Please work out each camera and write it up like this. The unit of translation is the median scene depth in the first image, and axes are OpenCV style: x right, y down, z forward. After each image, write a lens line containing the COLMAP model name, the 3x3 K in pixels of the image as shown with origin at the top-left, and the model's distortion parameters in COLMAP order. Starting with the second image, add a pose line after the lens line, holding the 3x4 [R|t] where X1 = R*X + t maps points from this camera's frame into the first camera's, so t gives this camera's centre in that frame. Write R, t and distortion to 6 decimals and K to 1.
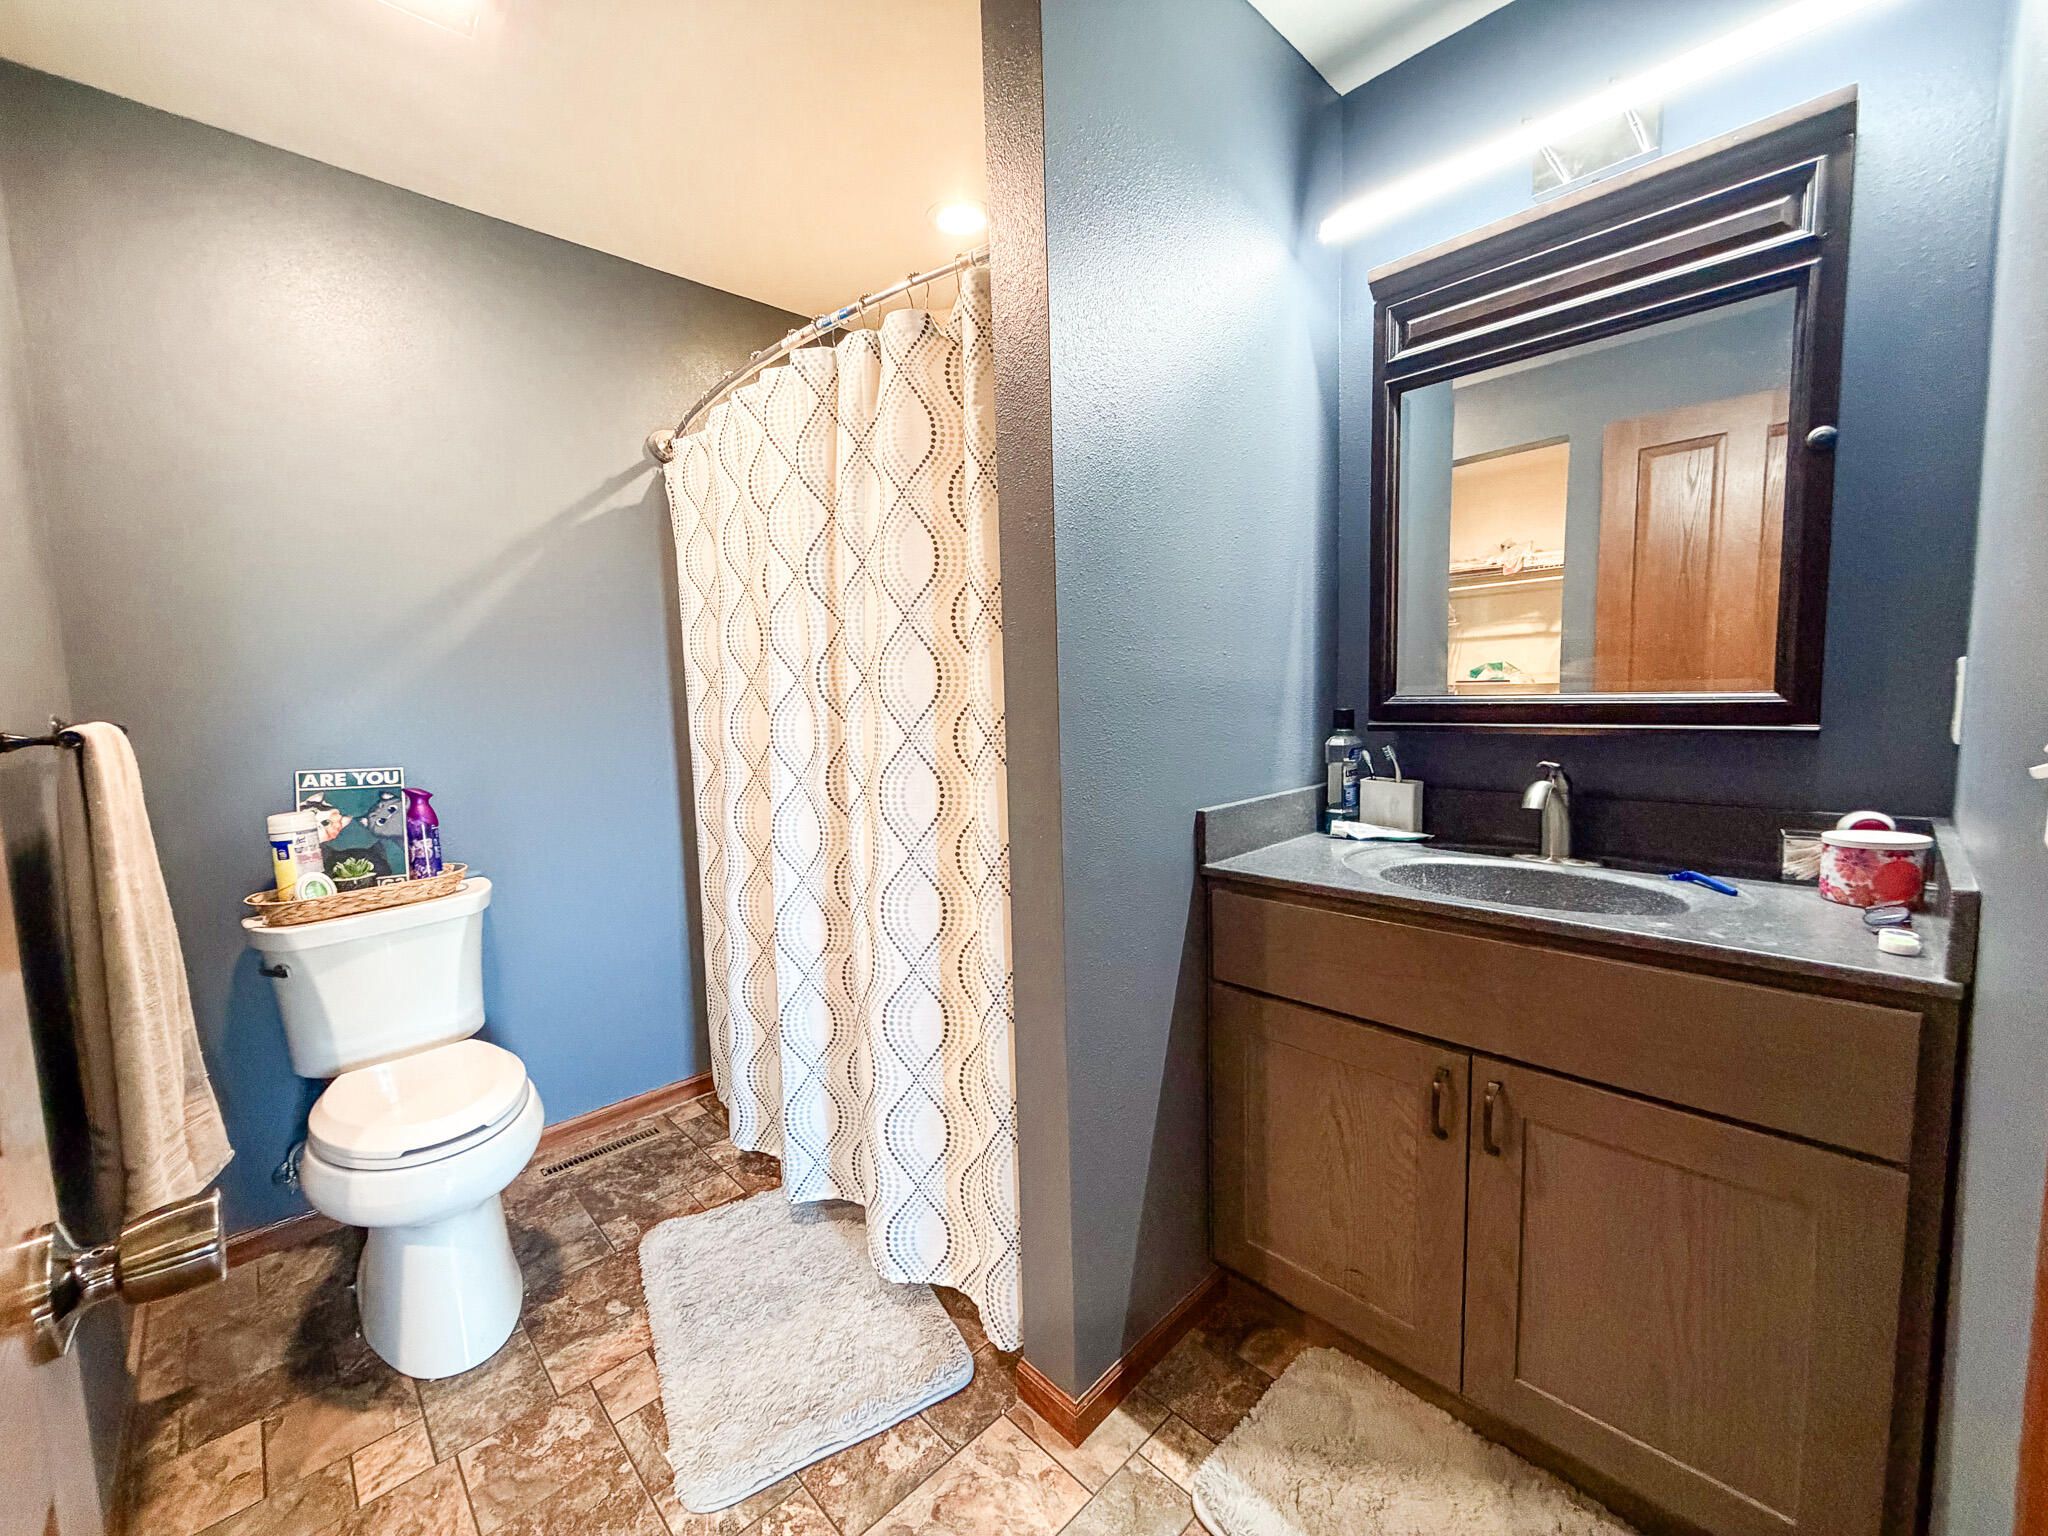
lens RADIAL K [[818.1, 0, 1008.5], [0, 818.1, 763.6], [0, 0, 1]] dist [-0.001855, 0.000184]
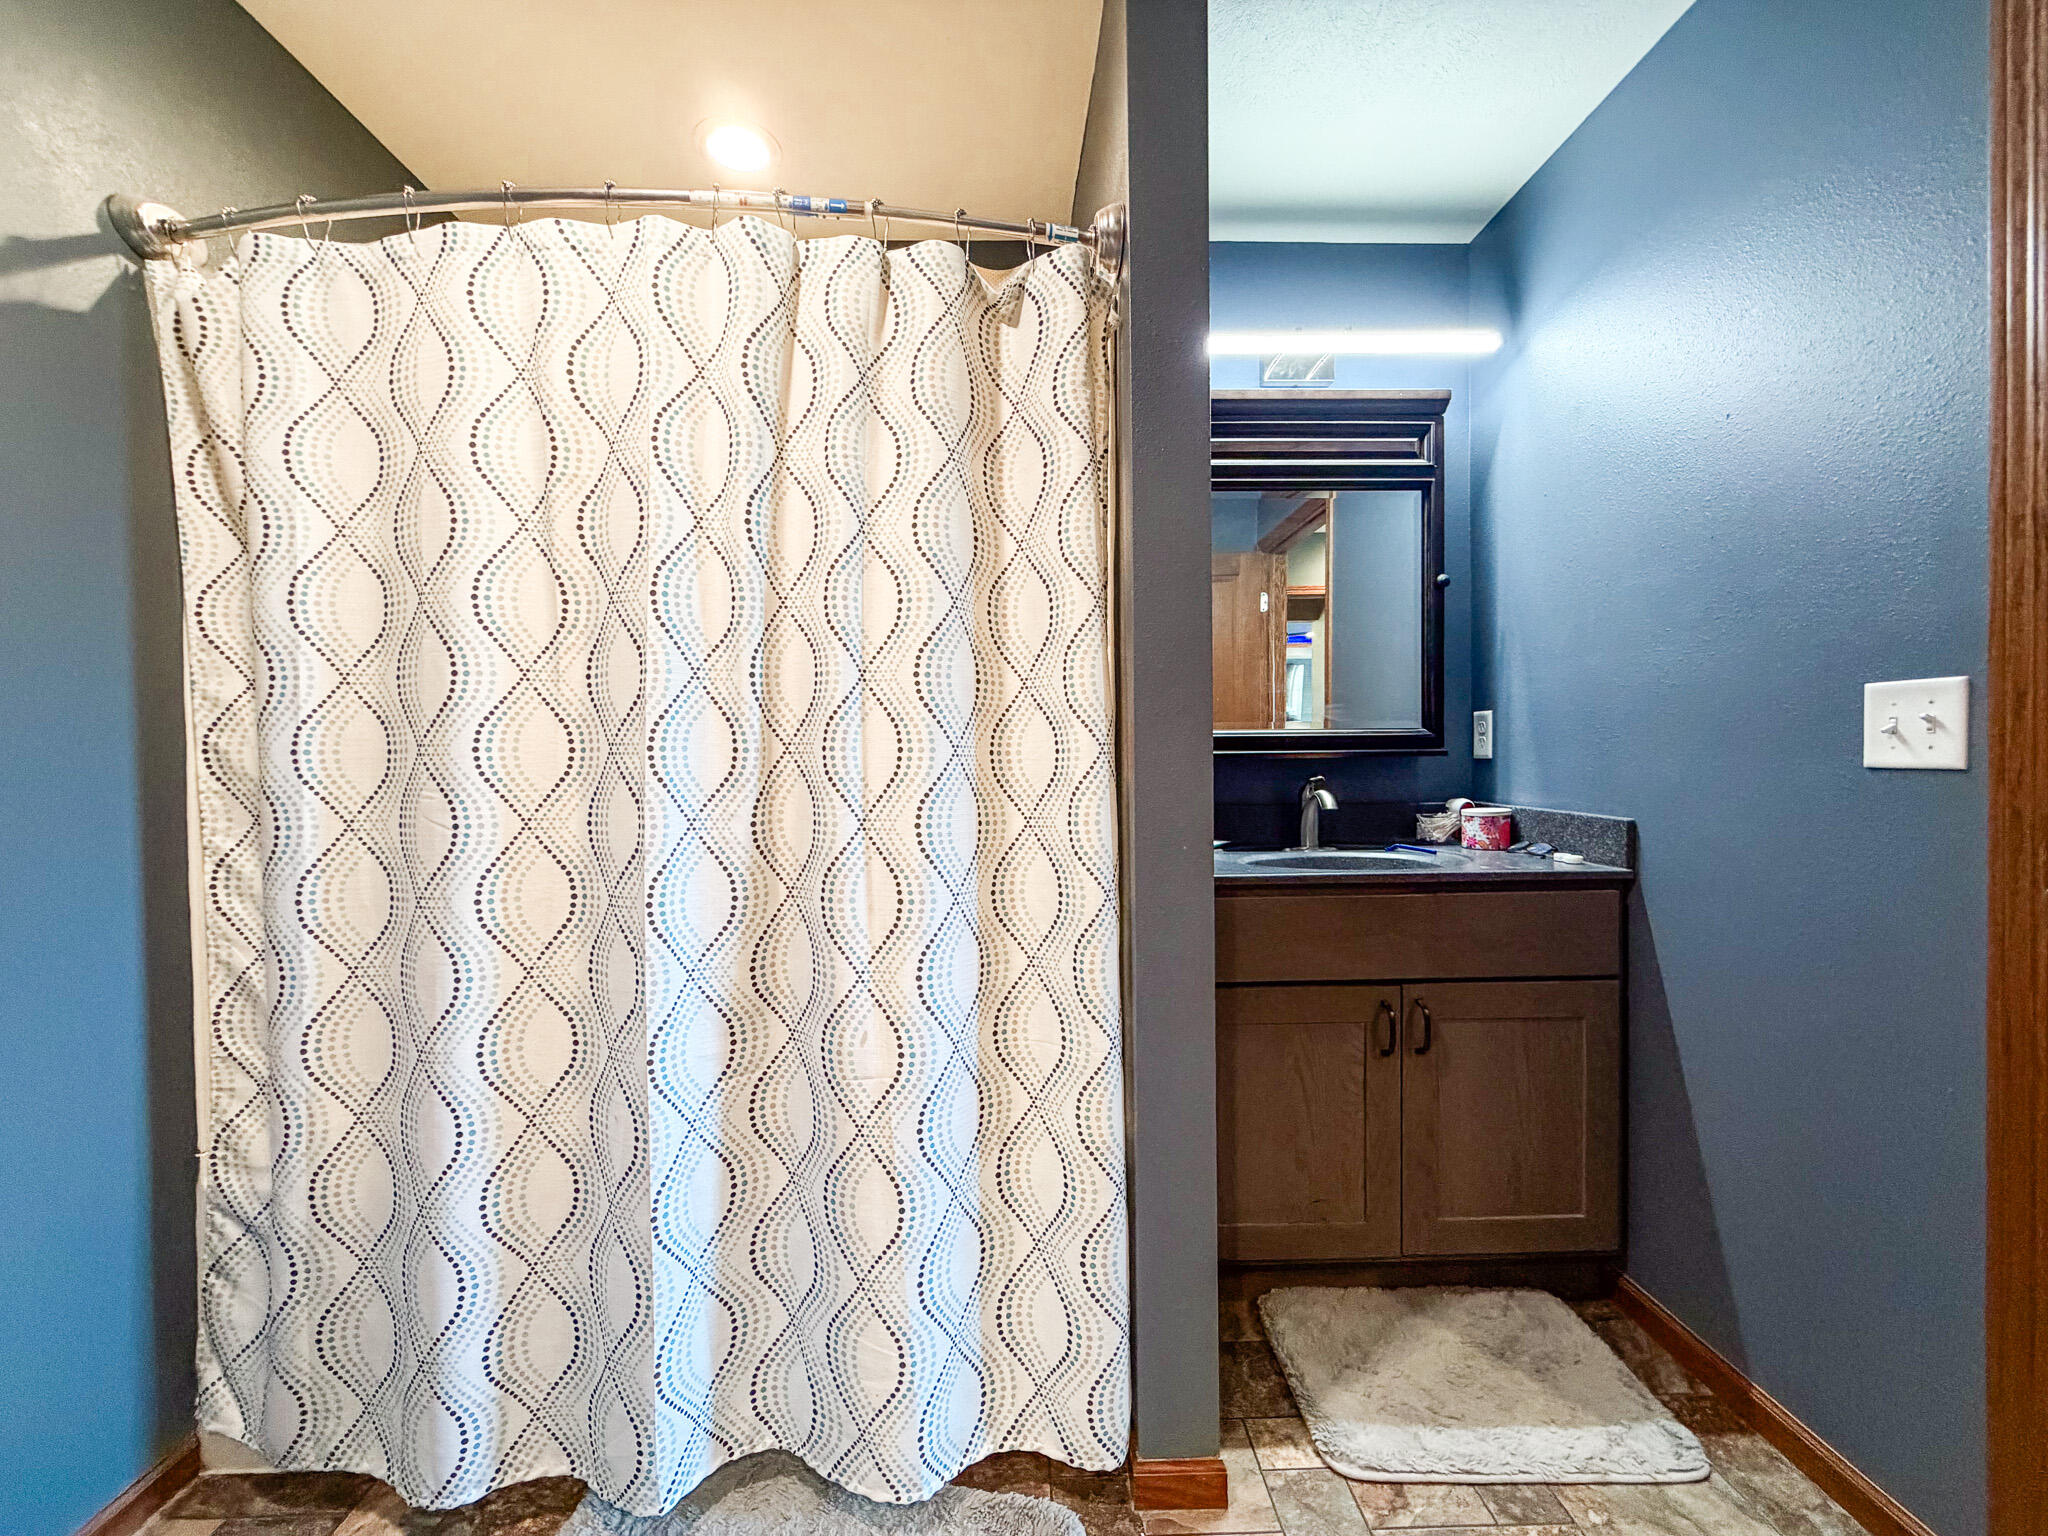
lens RADIAL K [[818.1, 0, 1016.7], [0, 818.1, 761.1], [0, 0, 1]] dist [-0.001855, 0.000184]
pose [[0.672790, 0.013437, 0.739712, -0.749062], [0.058076, 0.995790, -0.070912, 0.042898], [-0.737551, 0.090668, 0.669177, 0.464606]]
